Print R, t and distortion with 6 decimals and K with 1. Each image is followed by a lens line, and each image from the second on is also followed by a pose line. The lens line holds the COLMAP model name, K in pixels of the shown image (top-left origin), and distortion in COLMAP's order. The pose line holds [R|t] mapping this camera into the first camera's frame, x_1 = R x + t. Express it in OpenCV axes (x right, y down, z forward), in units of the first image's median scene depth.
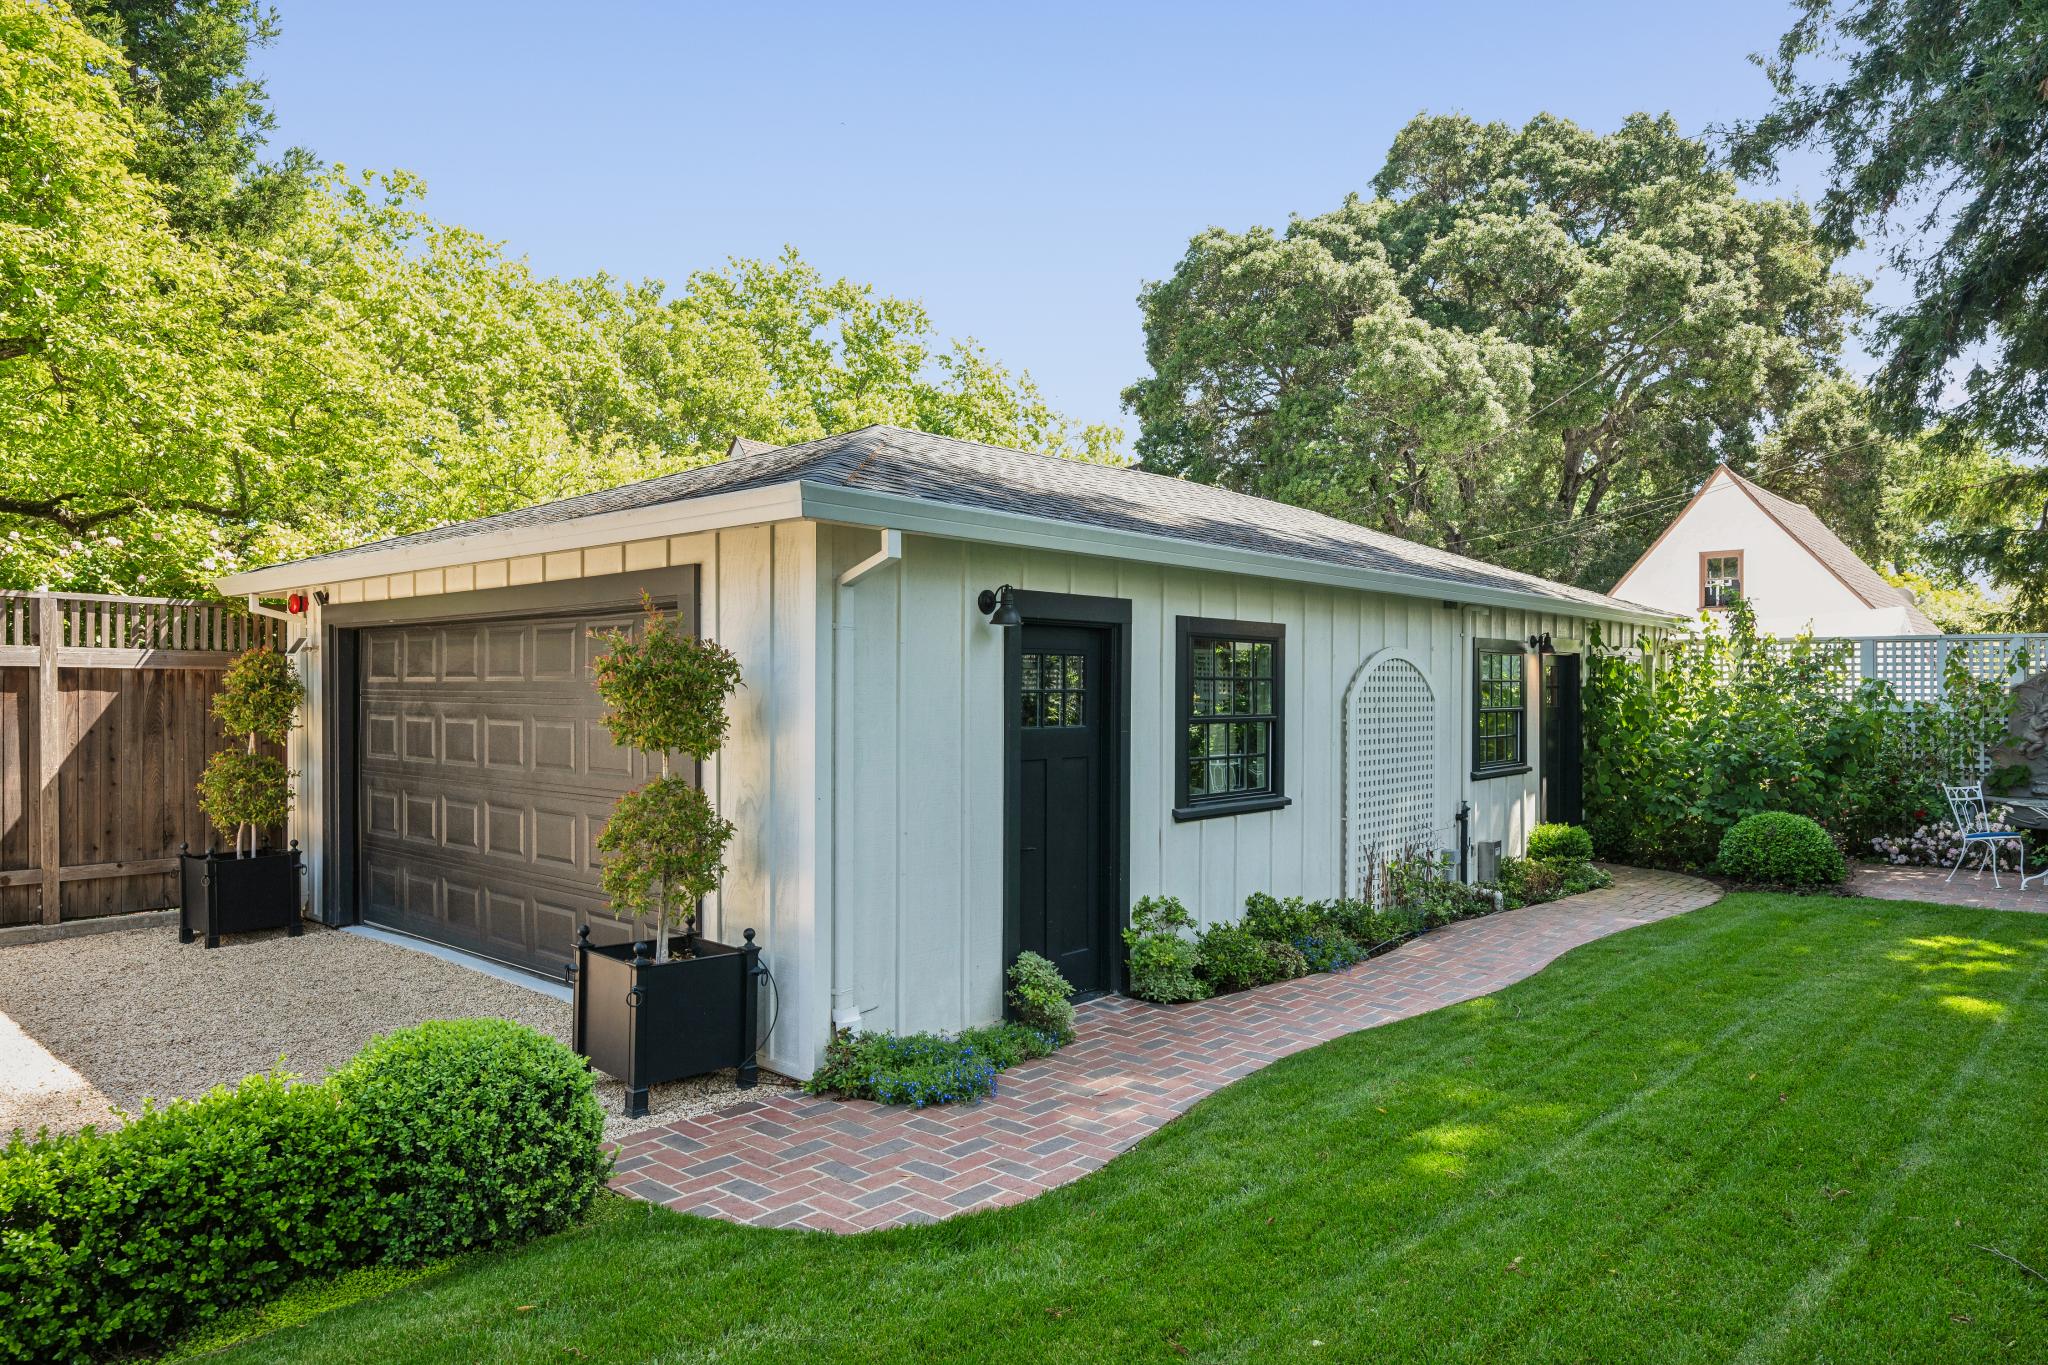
lens RADIAL K [[1284.5, 0, 1026.7], [0, 1284.5, 685.7], [0, 0, 1]] dist [-0.009107, -0.001350]
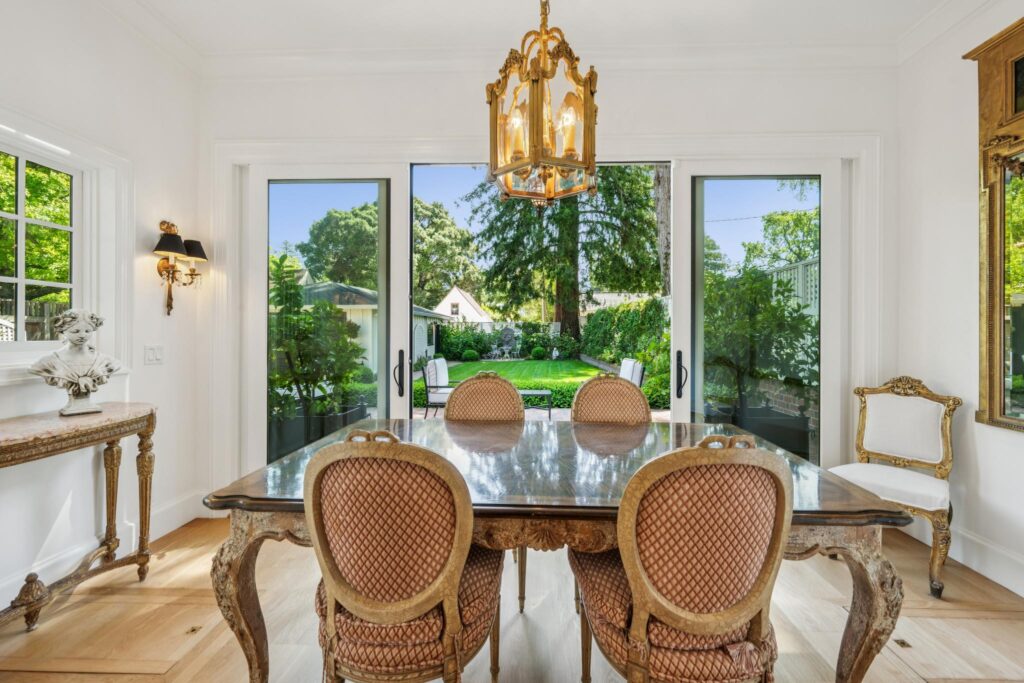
lens RADIAL K [[414.7, 0, 519.9], [0, 414.7, 334.1], [0, 0, 1]] dist [0.002295, -0.000024]
pose [[0.774826, -0.004757, 0.632157, -0.267108], [0.001302, 0.999982, 0.005930, 0.003962], [-0.632174, -0.003772, 0.774818, -0.384572]]
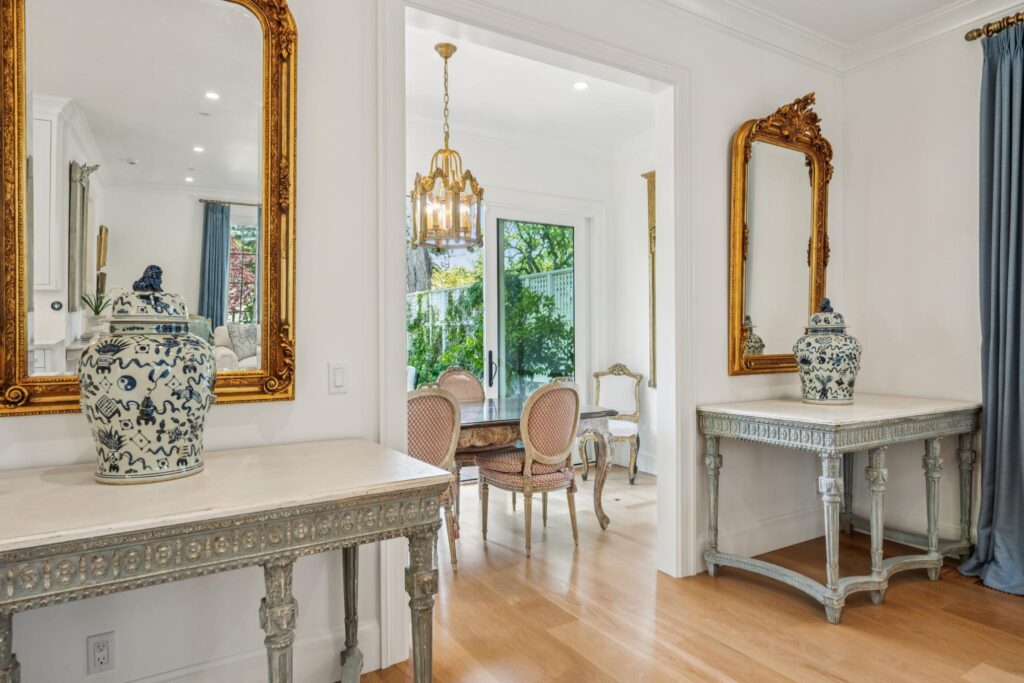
lens RADIAL K [[595.0, 0, 513.8], [0, 595.0, 338.1], [0, 0, 1]] dist [-0.004864, -0.000297]
pose [[0.316266, -0.007709, 0.948639, -0.326229], [0.006282, 0.999962, 0.006031, 0.003626], [-0.948650, 0.004052, 0.316302, -0.394153]]
